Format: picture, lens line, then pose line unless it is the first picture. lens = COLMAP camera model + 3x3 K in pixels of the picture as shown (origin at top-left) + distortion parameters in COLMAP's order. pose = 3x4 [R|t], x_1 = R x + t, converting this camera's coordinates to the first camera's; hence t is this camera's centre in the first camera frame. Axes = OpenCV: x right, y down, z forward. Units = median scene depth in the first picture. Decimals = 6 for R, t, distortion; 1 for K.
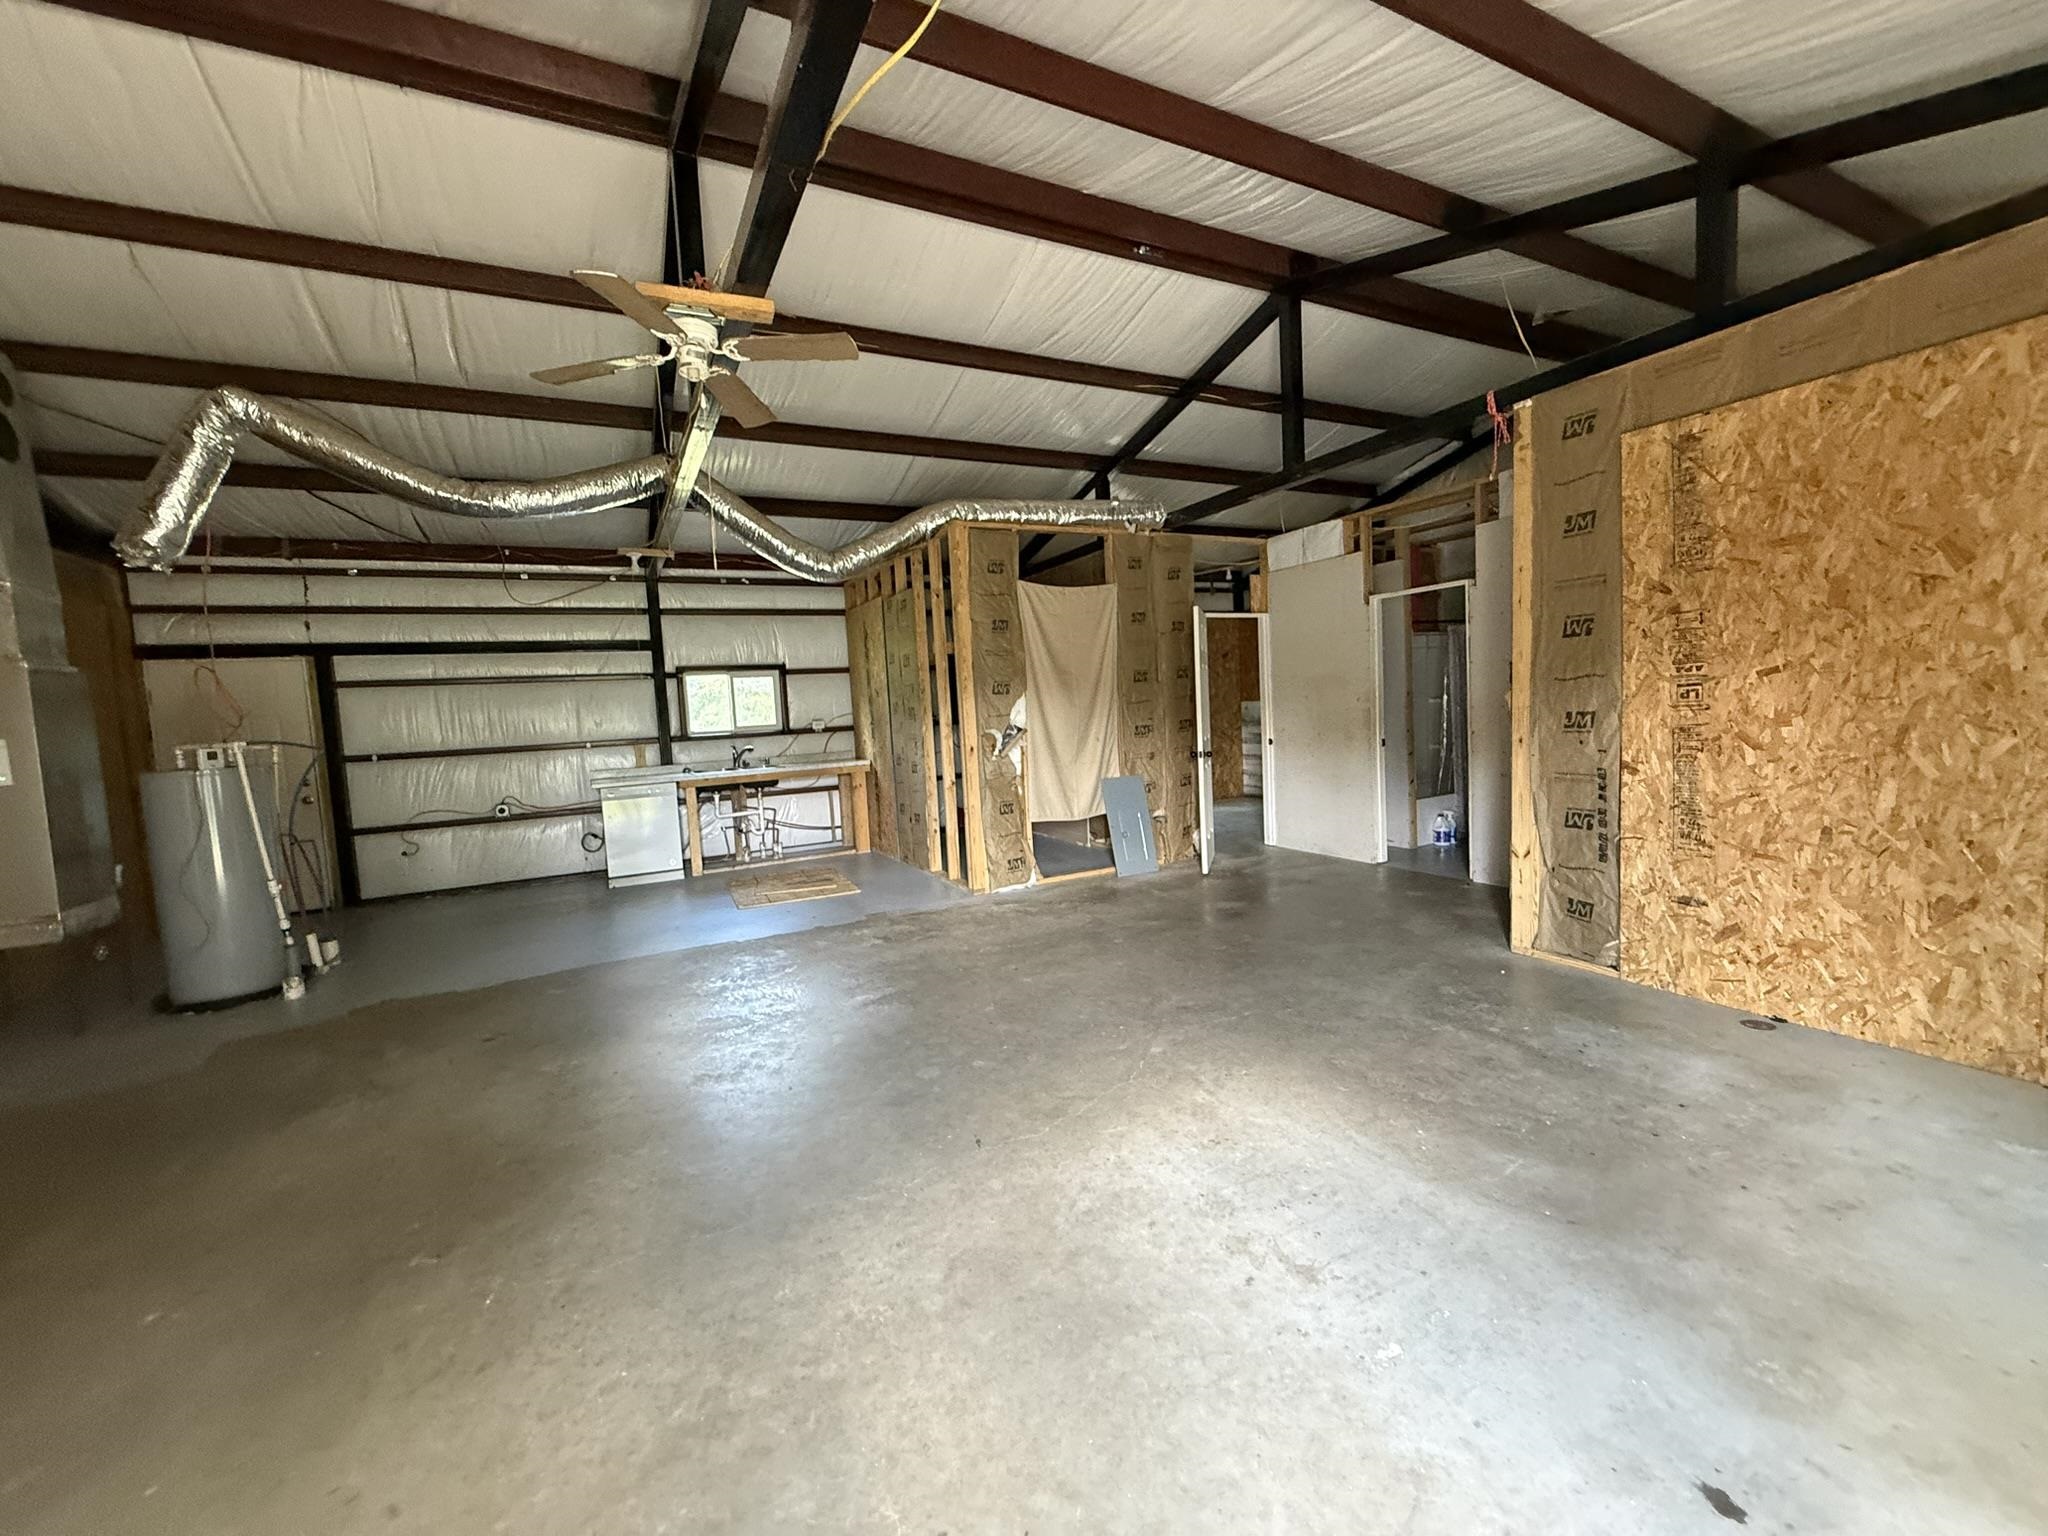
lens RADIAL K [[817.1, 0, 1018.2], [0, 817.1, 765.8], [0, 0, 1]] dist [-0.000510, 0.000841]
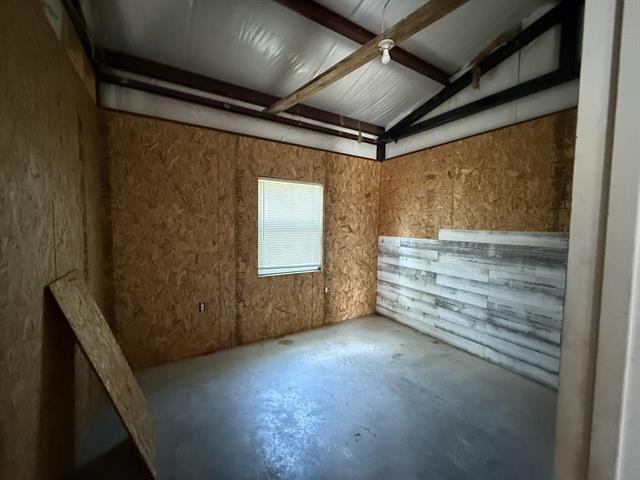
lens RADIAL K [[255.3, 0, 316.8], [0, 255.3, 239.8], [0, 0, 1]] dist [-0.000510, 0.000841]
pose [[0.995321, 0.064590, 0.071862, 0.277153], [-0.062680, 0.997626, -0.028527, -0.099388], [-0.073534, 0.023889, 0.997007, 1.122926]]
